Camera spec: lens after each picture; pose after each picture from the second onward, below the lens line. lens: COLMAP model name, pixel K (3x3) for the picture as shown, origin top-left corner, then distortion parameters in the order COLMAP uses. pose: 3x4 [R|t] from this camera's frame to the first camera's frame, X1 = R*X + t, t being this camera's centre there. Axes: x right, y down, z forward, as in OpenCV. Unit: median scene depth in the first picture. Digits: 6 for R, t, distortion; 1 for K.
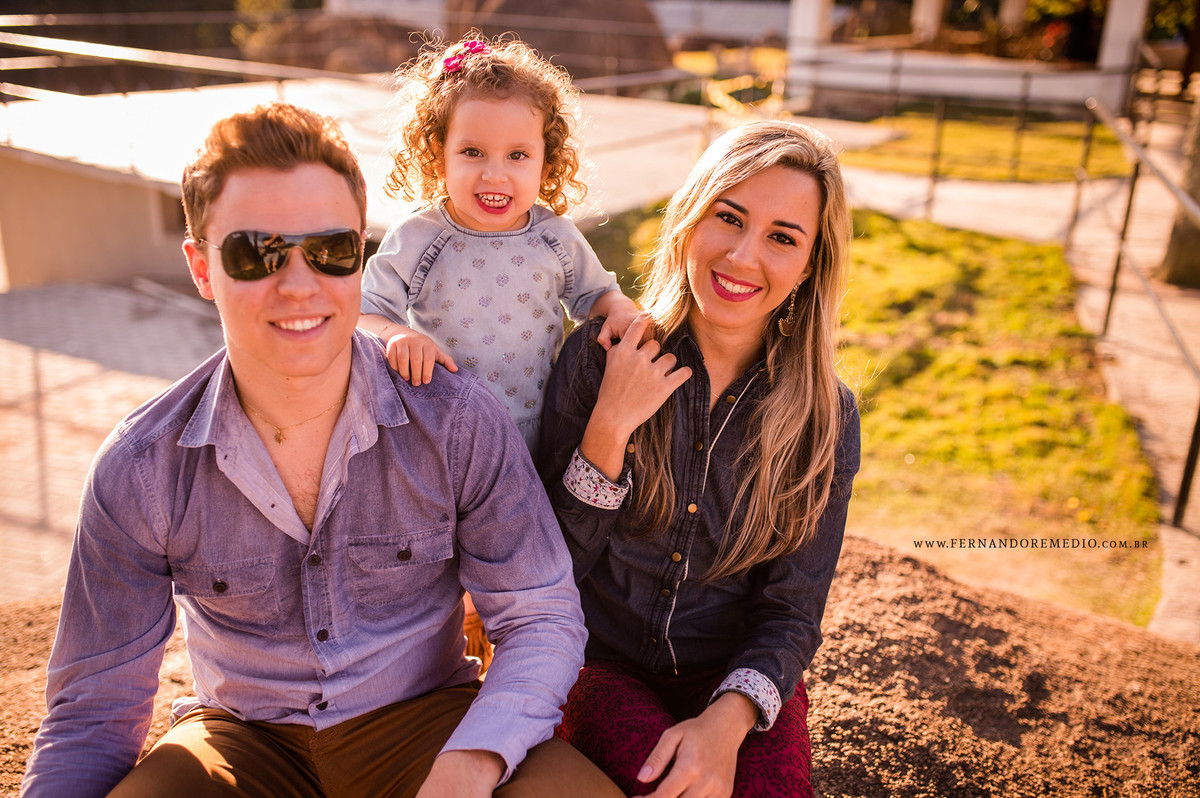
lens RADIAL K [[1220.0, 0, 600.2], [0, 1220.0, 402.6], [0, 0, 1]] dist [-0.064664, 0.000000]
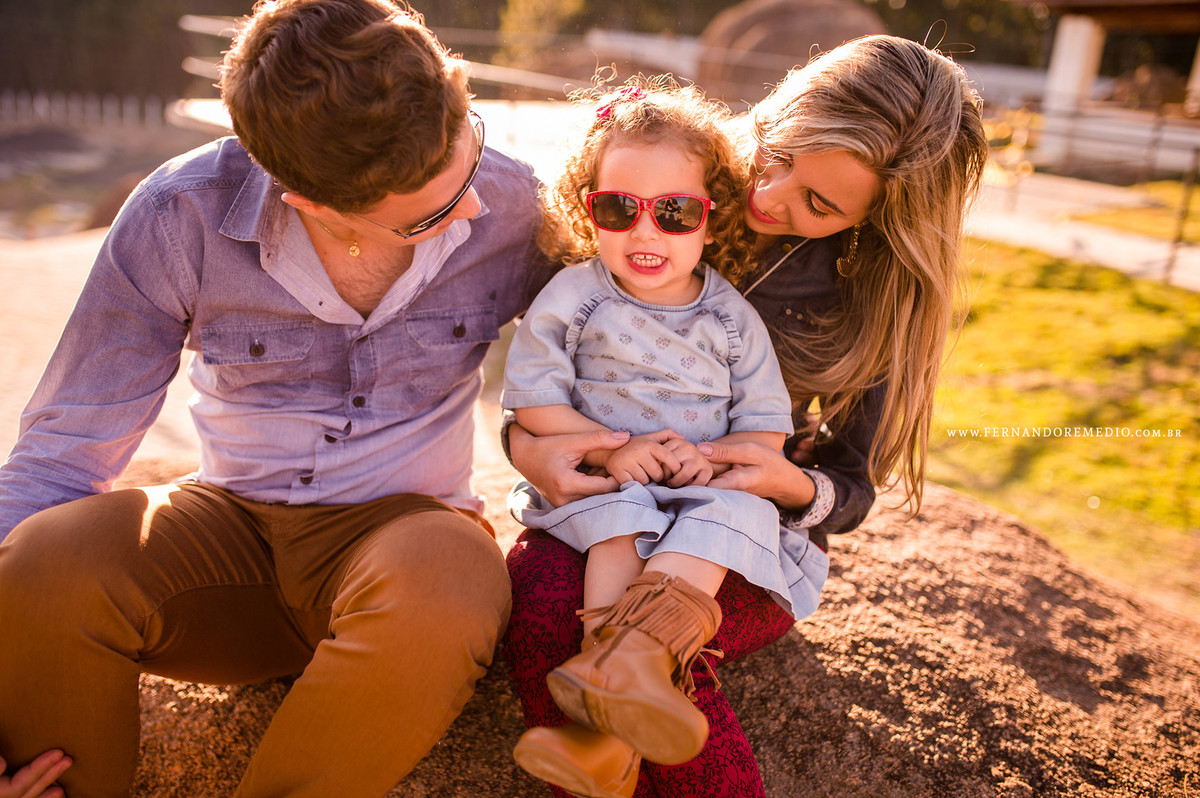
lens RADIAL K [[1220.0, 0, 600.0], [0, 1220.0, 392.8], [0, 0, 1]] dist [-0.064664, 0.000000]
pose [[0.967030, 0.111918, -0.228752, 0.175860], [-0.135965, 0.986417, -0.092169, 0.182667], [0.215330, 0.120232, 0.969112, 0.069773]]
